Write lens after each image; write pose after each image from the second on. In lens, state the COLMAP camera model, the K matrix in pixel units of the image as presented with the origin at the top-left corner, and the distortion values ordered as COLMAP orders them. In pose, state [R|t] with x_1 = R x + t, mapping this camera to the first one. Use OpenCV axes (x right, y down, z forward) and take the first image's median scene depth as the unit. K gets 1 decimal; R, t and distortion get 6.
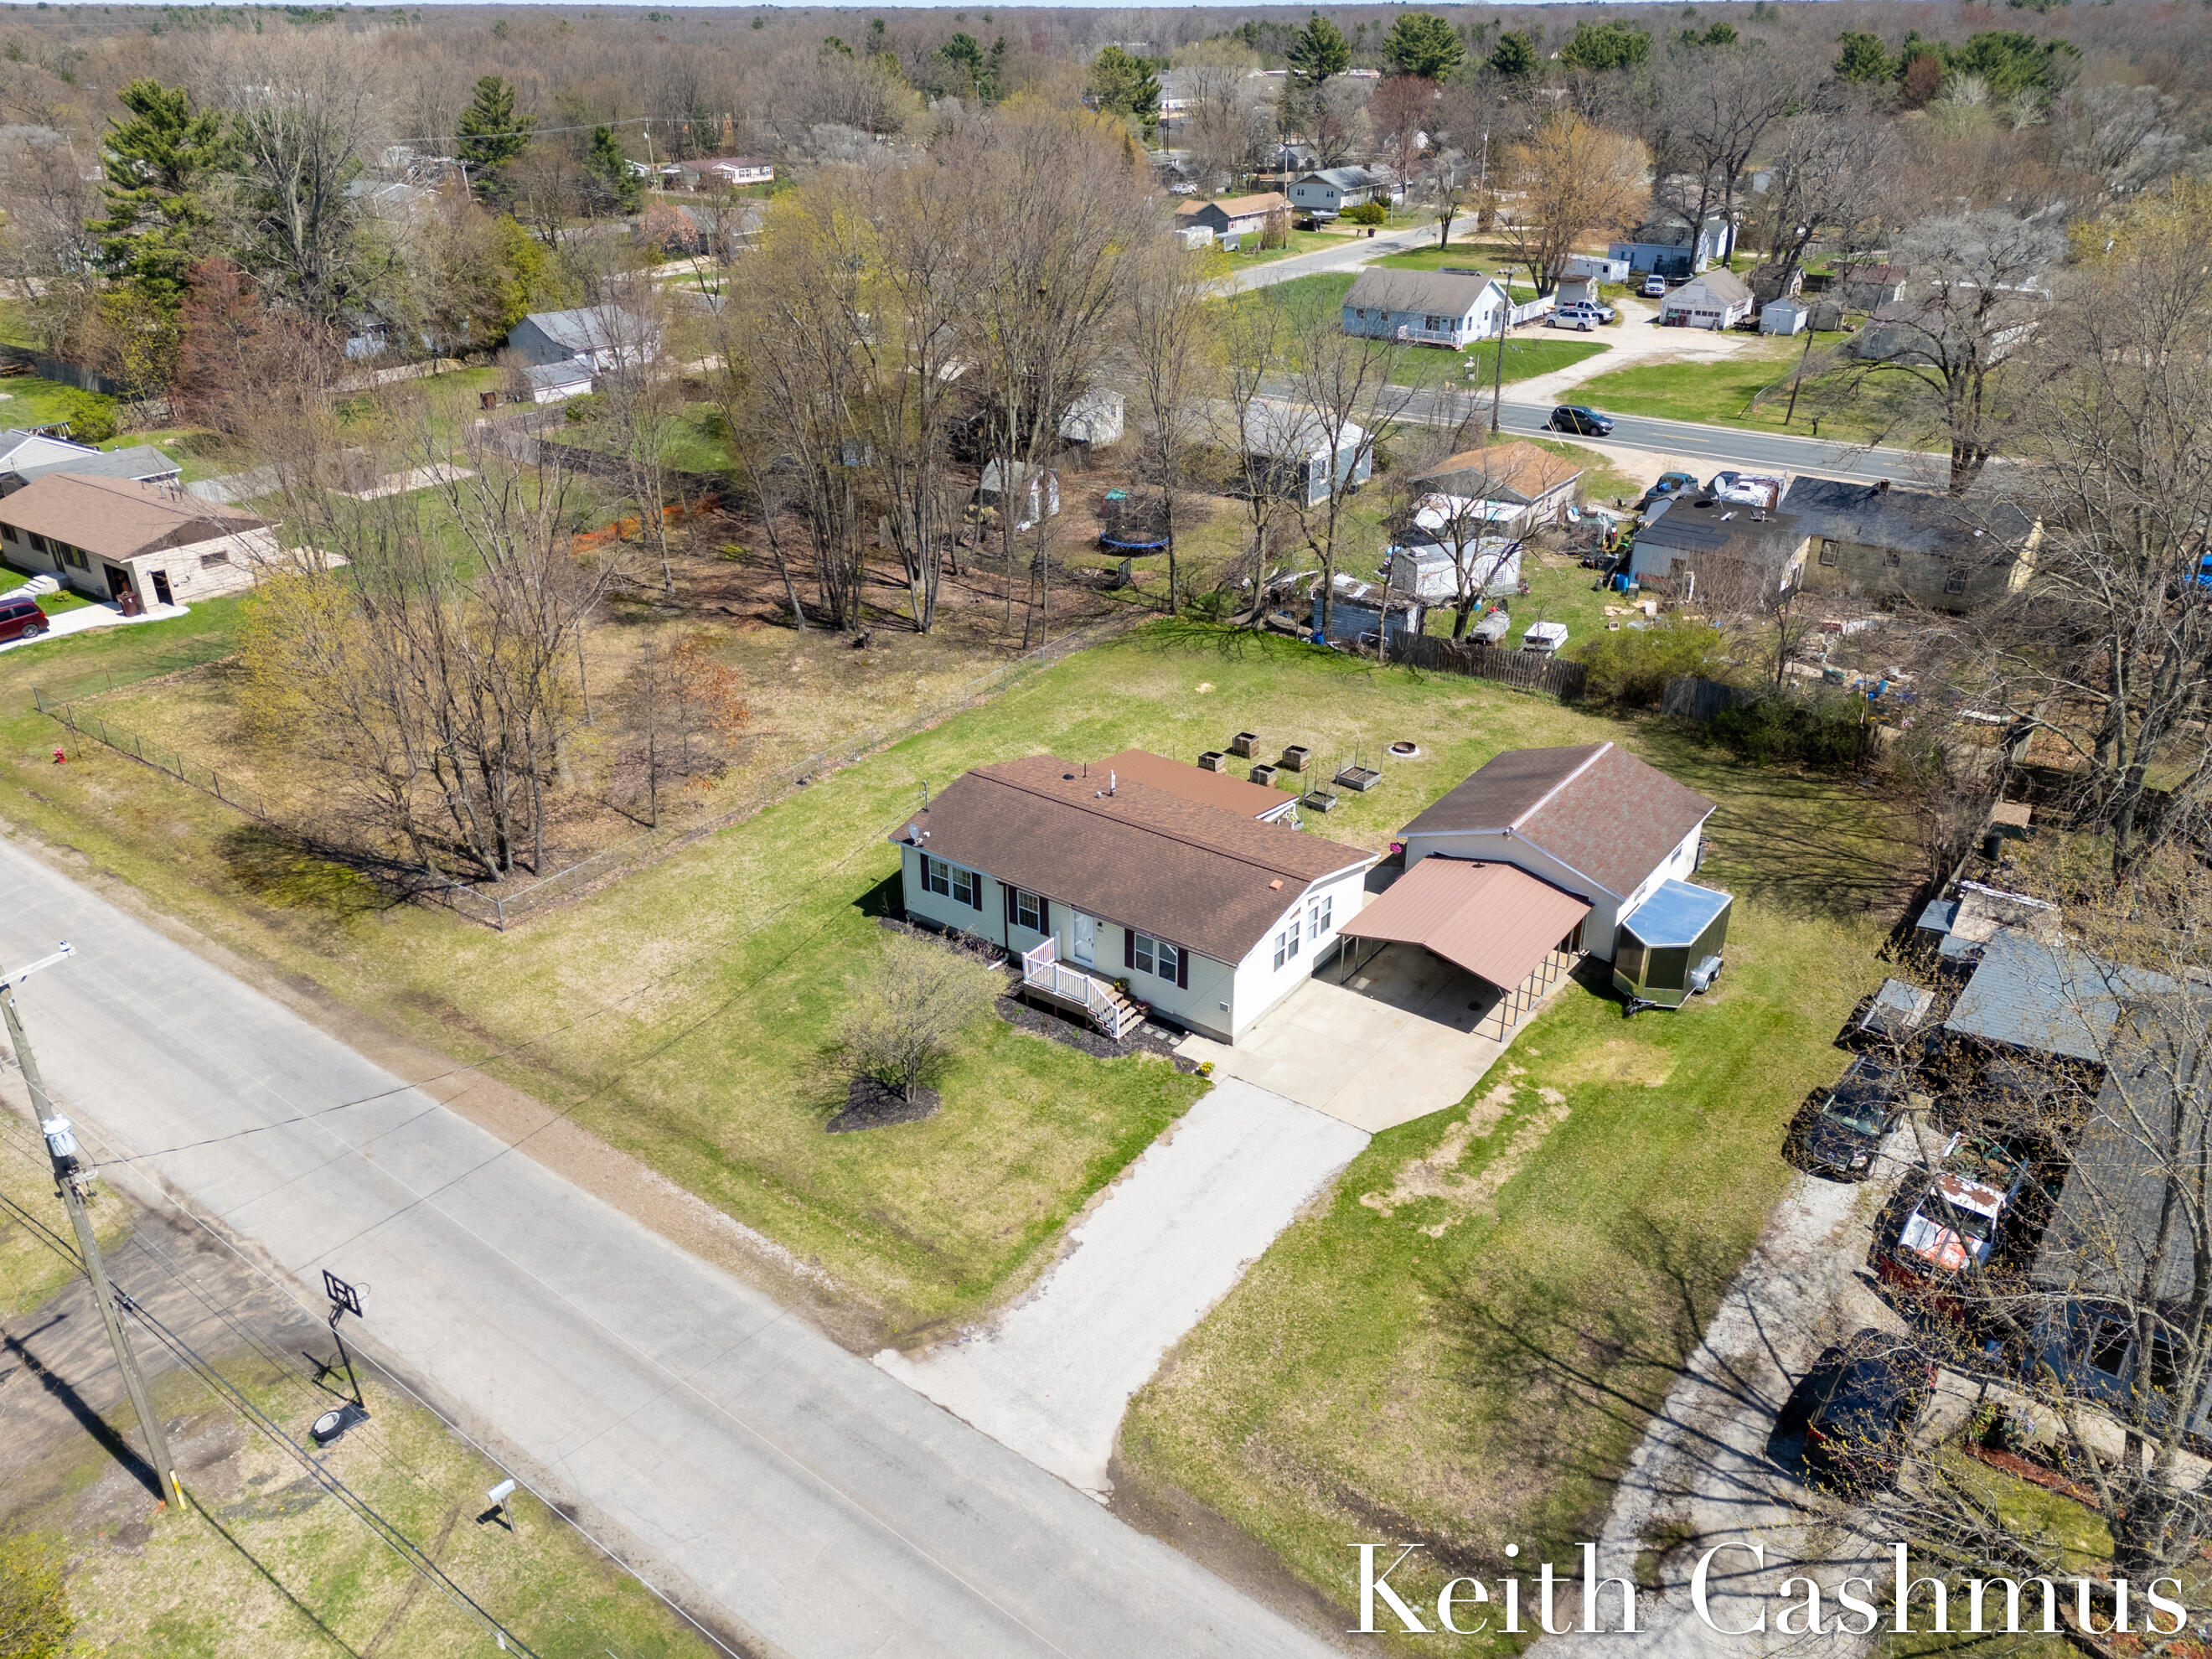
lens RADIAL K [[1603.2, 0, 1106.0], [0, 1603.2, 829.5], [0, 0, 1]] dist [0.119239, -0.160298]
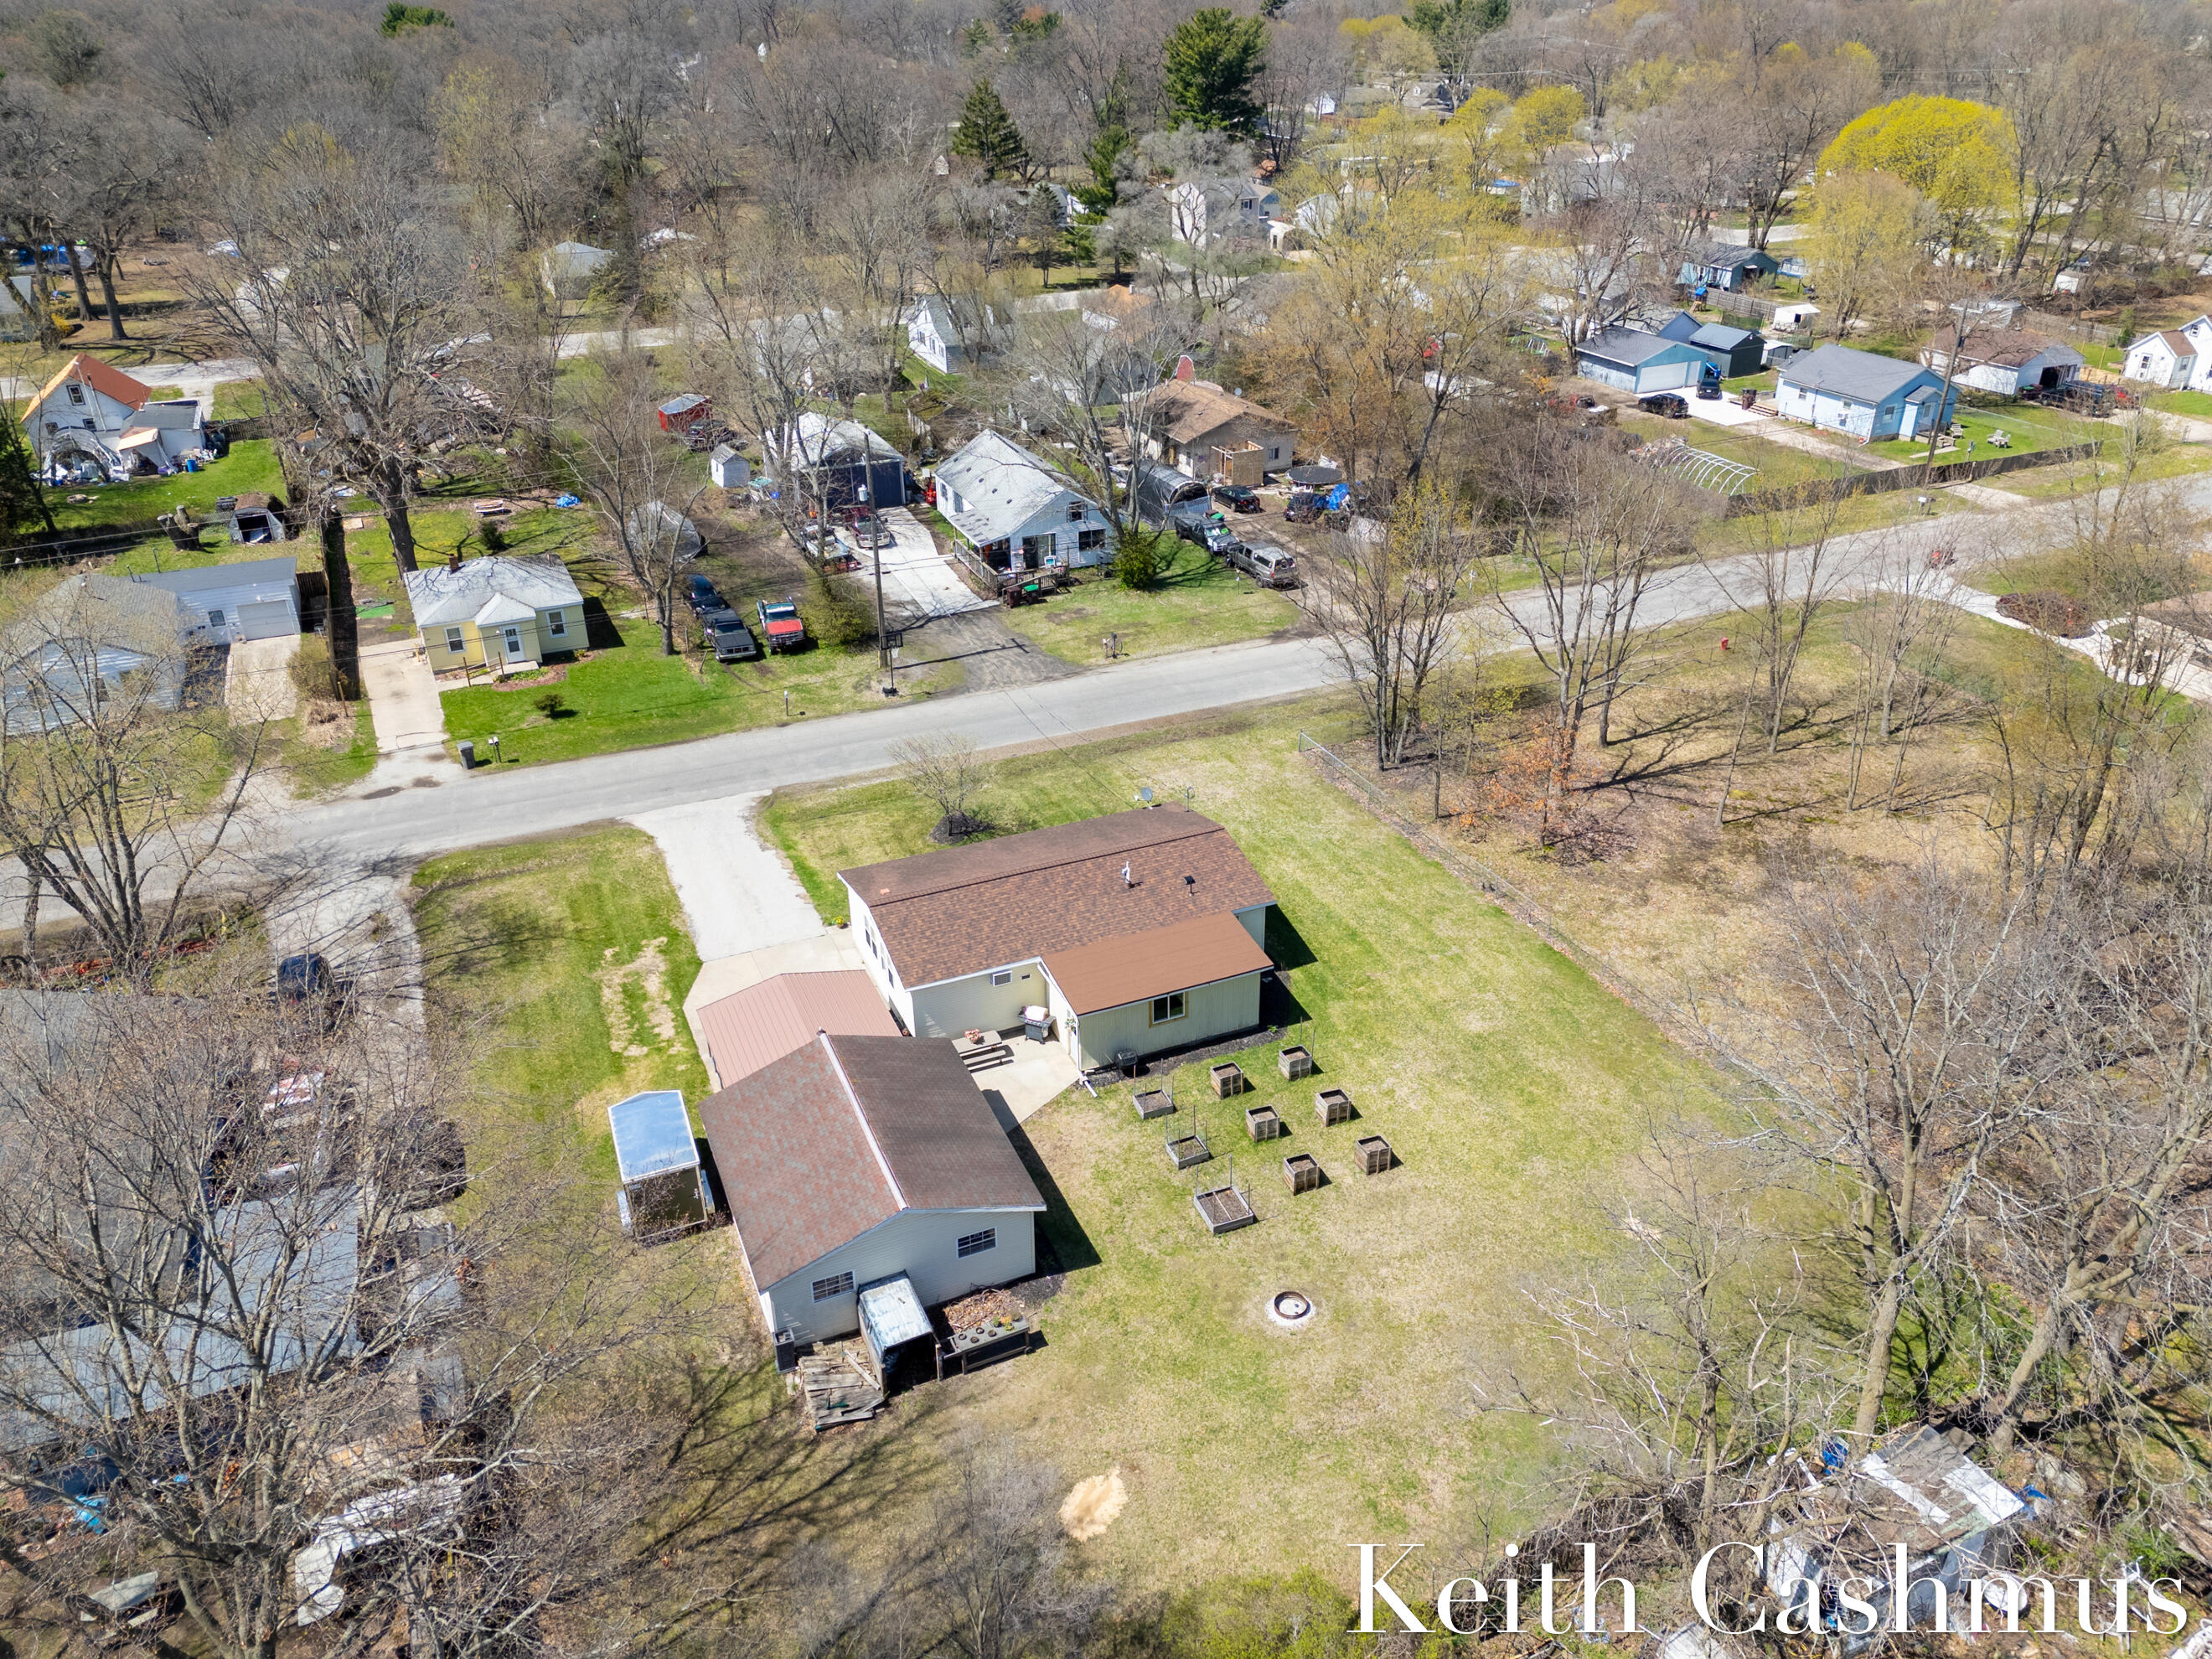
lens RADIAL K [[1603.2, 0, 1106.0], [0, 1603.2, 829.5], [0, 0, 1]] dist [0.119239, -0.160298]
pose [[-0.499562, 0.421217, -0.756977, 0.889477], [-0.379195, 0.679336, 0.628262, -0.789128], [0.778876, 0.600898, -0.179647, 1.311747]]
